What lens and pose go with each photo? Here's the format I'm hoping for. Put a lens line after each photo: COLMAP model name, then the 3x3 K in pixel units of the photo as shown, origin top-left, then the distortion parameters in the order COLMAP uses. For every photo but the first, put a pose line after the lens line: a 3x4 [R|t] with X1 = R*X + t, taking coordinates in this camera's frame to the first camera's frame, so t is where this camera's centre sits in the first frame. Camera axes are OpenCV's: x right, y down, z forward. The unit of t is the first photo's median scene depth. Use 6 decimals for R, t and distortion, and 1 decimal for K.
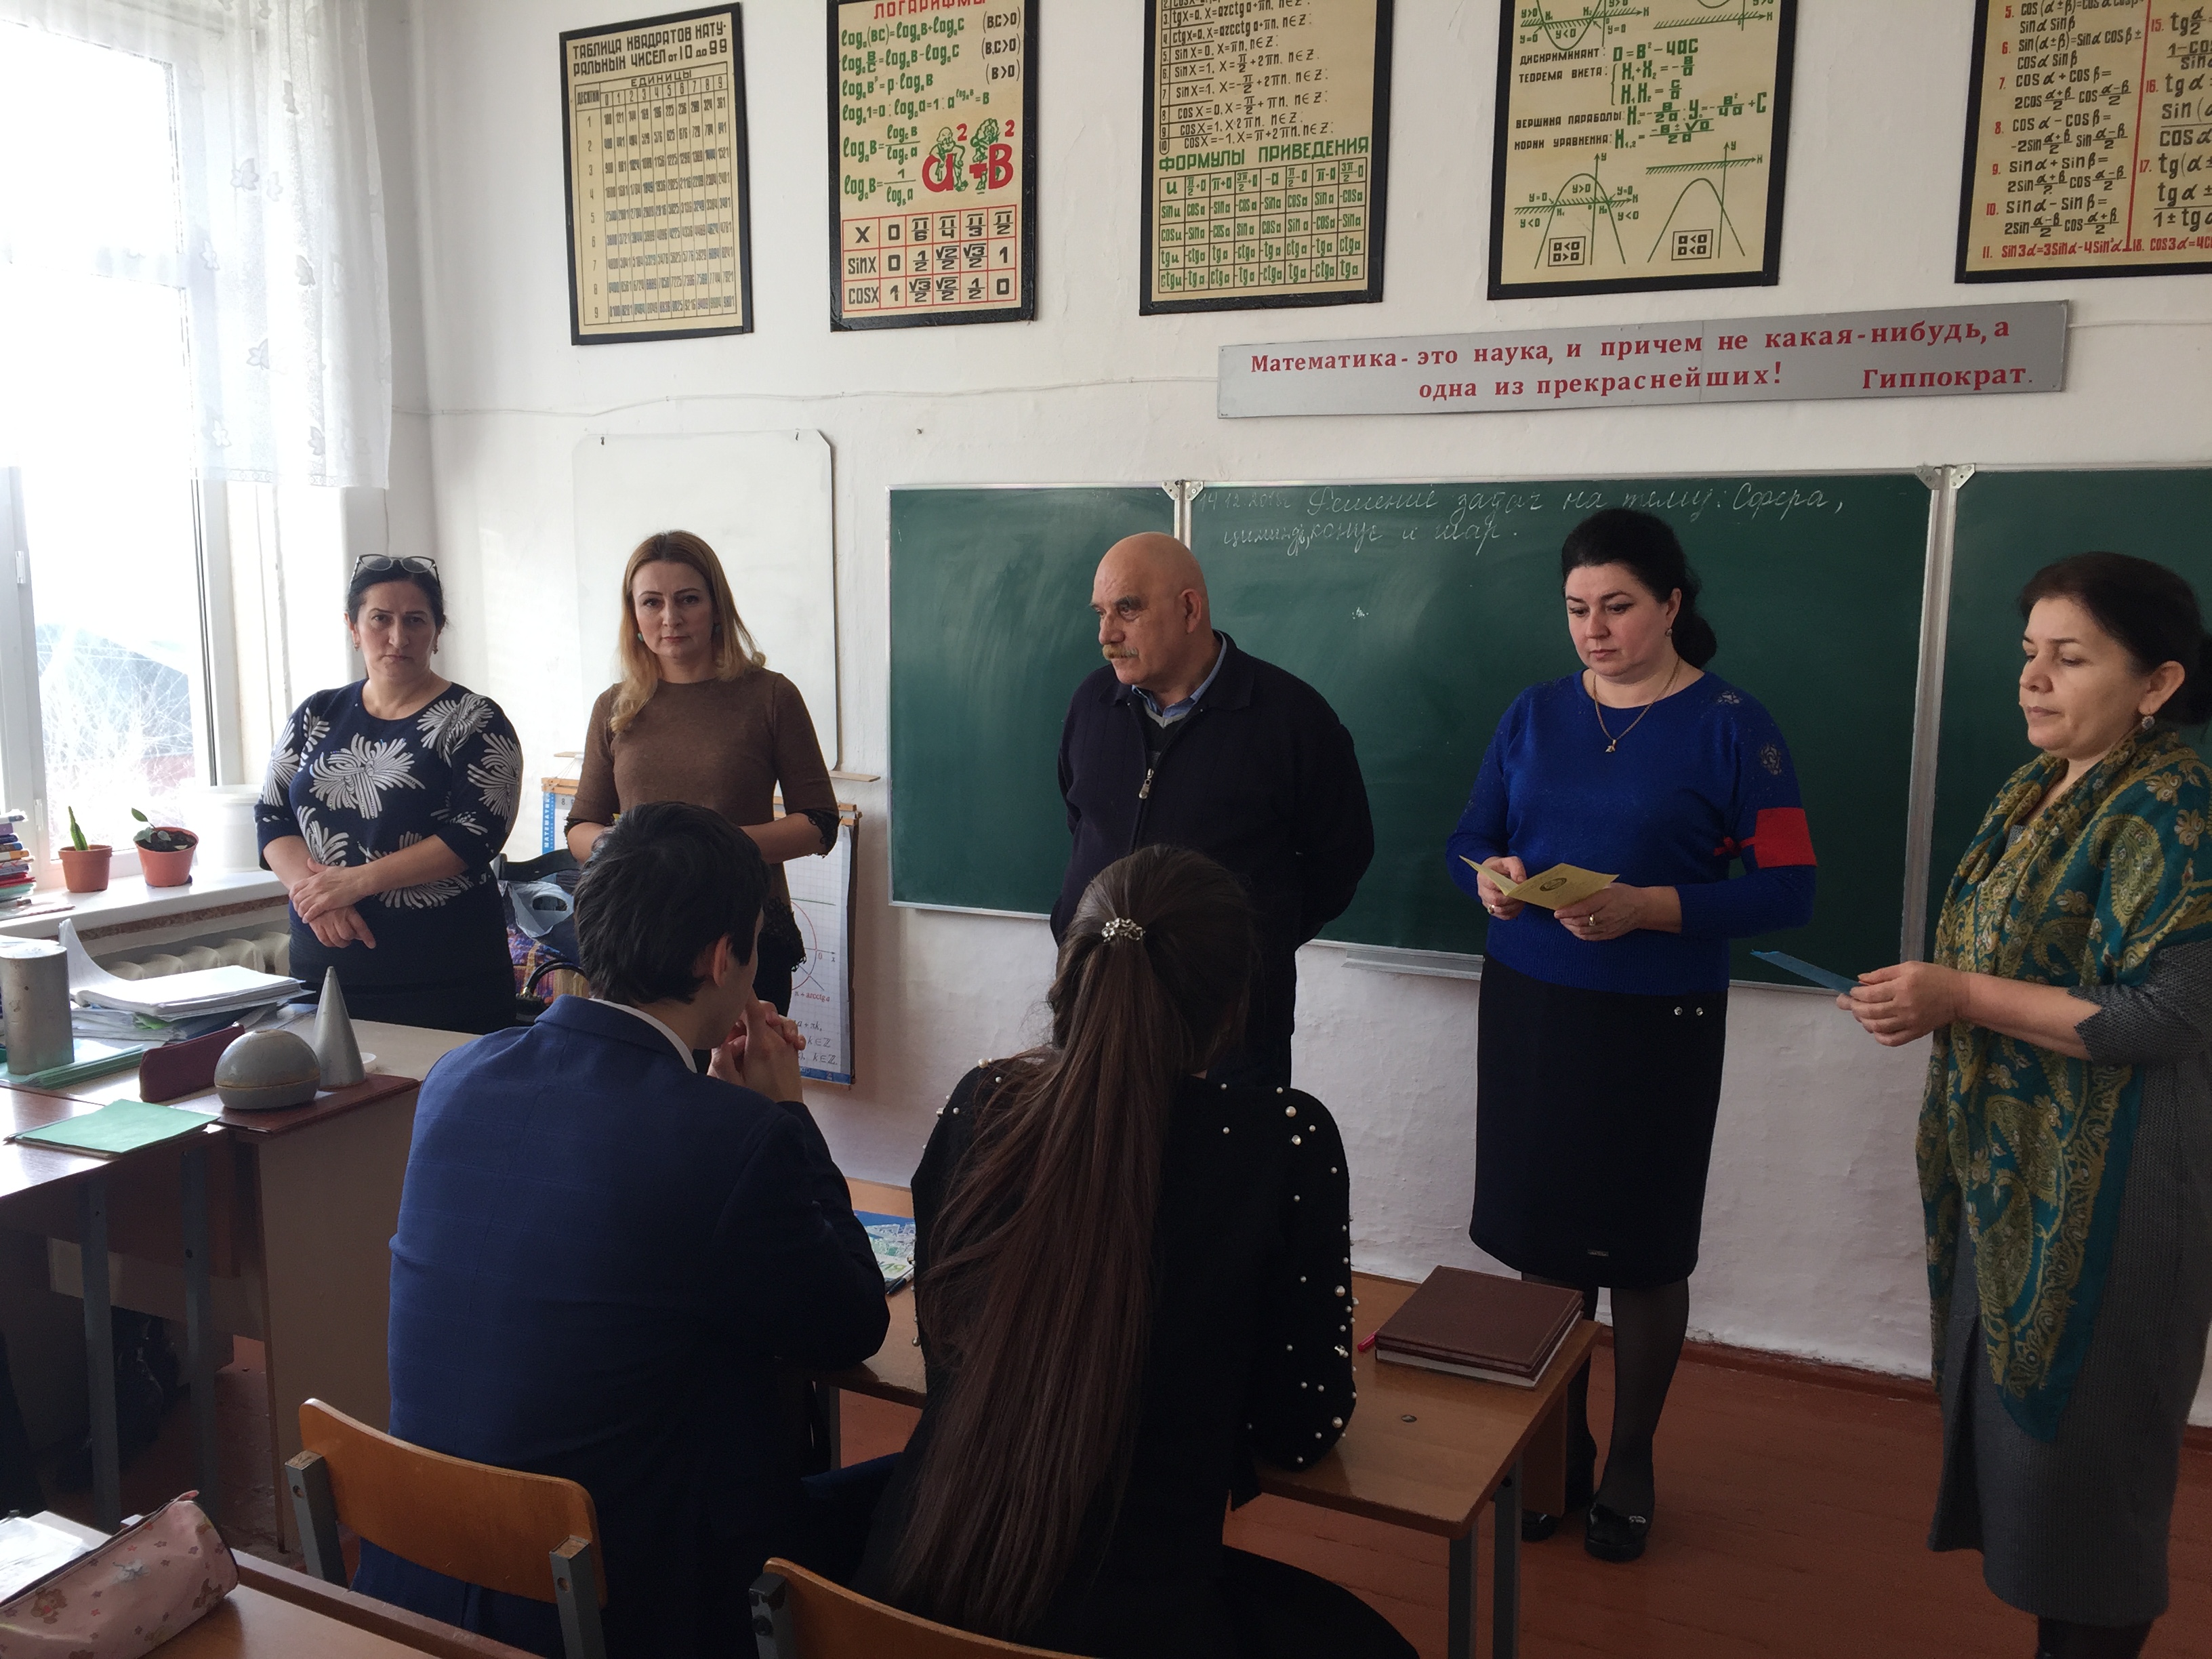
lens RADIAL K [[1968.3, 0, 1068.5], [0, 1968.3, 858.4], [0, 0, 1]] dist [0.093057, -0.127362]
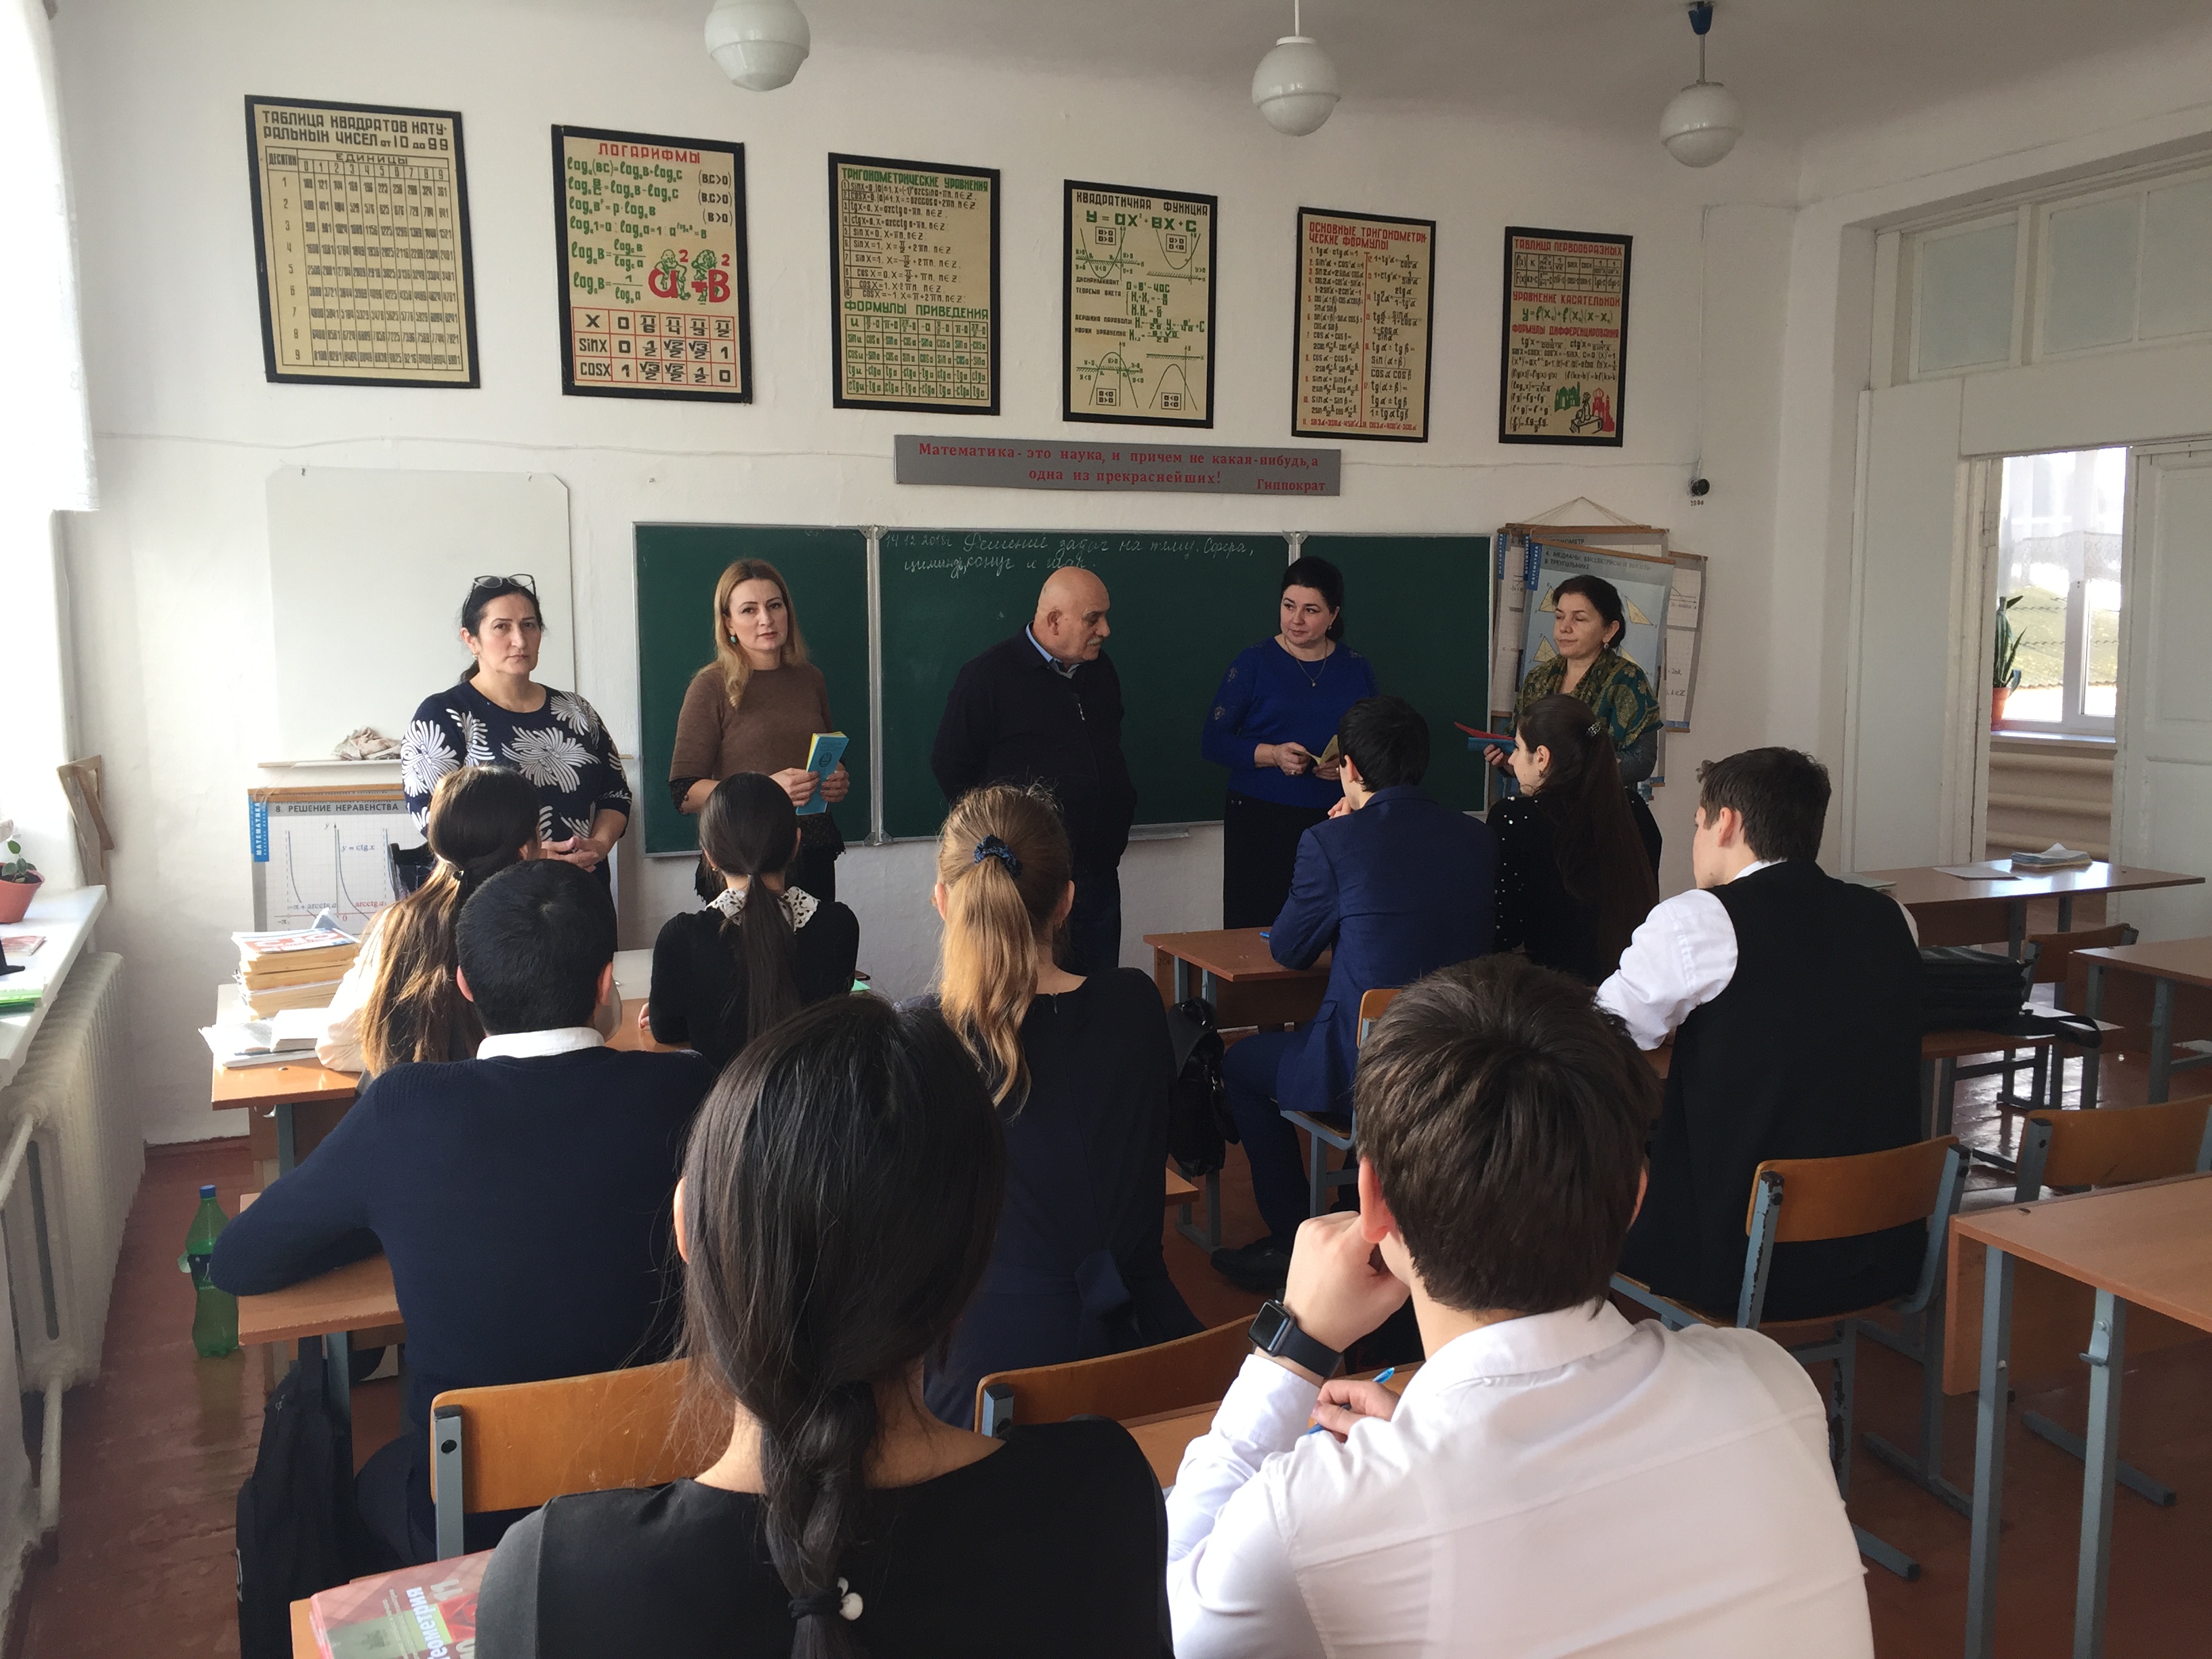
lens RADIAL K [[1968.3, 0, 1105.0], [0, 1968.3, 831.1], [0, 0, 1]] dist [0.093057, -0.127362]
pose [[0.618284, -0.096778, 0.779974, -1.005424], [0.124118, 0.991960, 0.024693, 0.013013], [-0.776093, 0.081542, 0.625325, -0.001577]]
